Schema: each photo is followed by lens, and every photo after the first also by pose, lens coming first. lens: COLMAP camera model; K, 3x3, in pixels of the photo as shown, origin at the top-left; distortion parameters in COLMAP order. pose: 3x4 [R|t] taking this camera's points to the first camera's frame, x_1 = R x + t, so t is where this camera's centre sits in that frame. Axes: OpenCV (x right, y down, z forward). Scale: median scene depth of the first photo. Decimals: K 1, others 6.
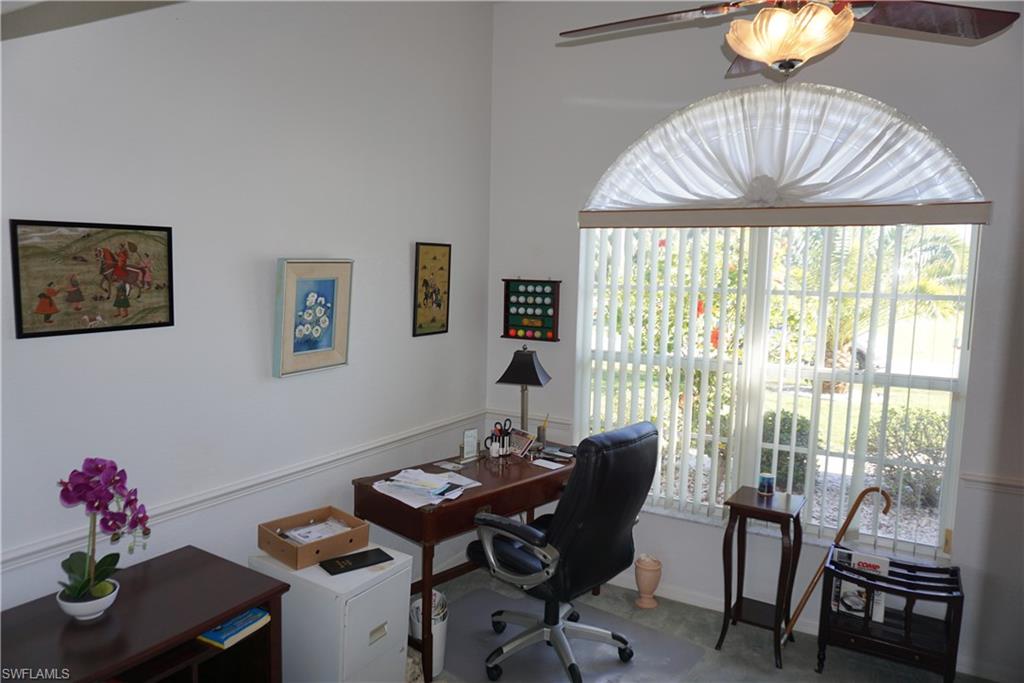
lens RADIAL K [[687.6, 0, 512.0], [0, 687.6, 341.5], [0, 0, 1]] dist [-0.040391, 0.034944]
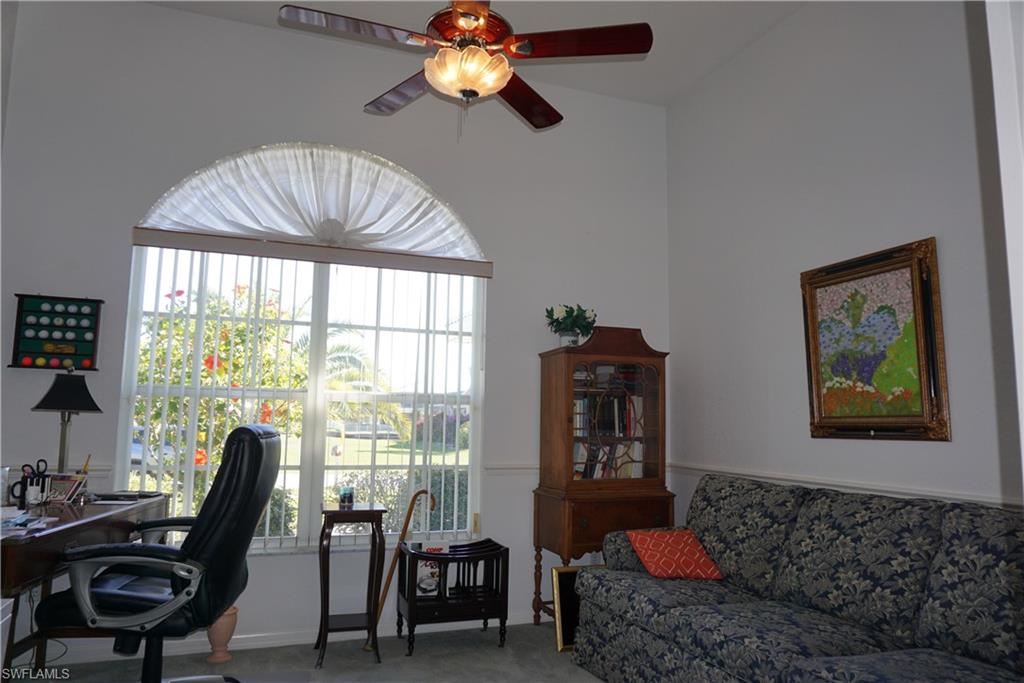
lens RADIAL K [[682.8, 0, 512.0], [0, 682.8, 341.5], [0, 0, 1]] dist [-0.064129, 0.040393]
pose [[0.629008, 0.080680, 0.773201, -0.292025], [0.077779, 0.983078, -0.165853, 0.162382], [-0.773498, 0.164462, 0.612089, 0.110116]]
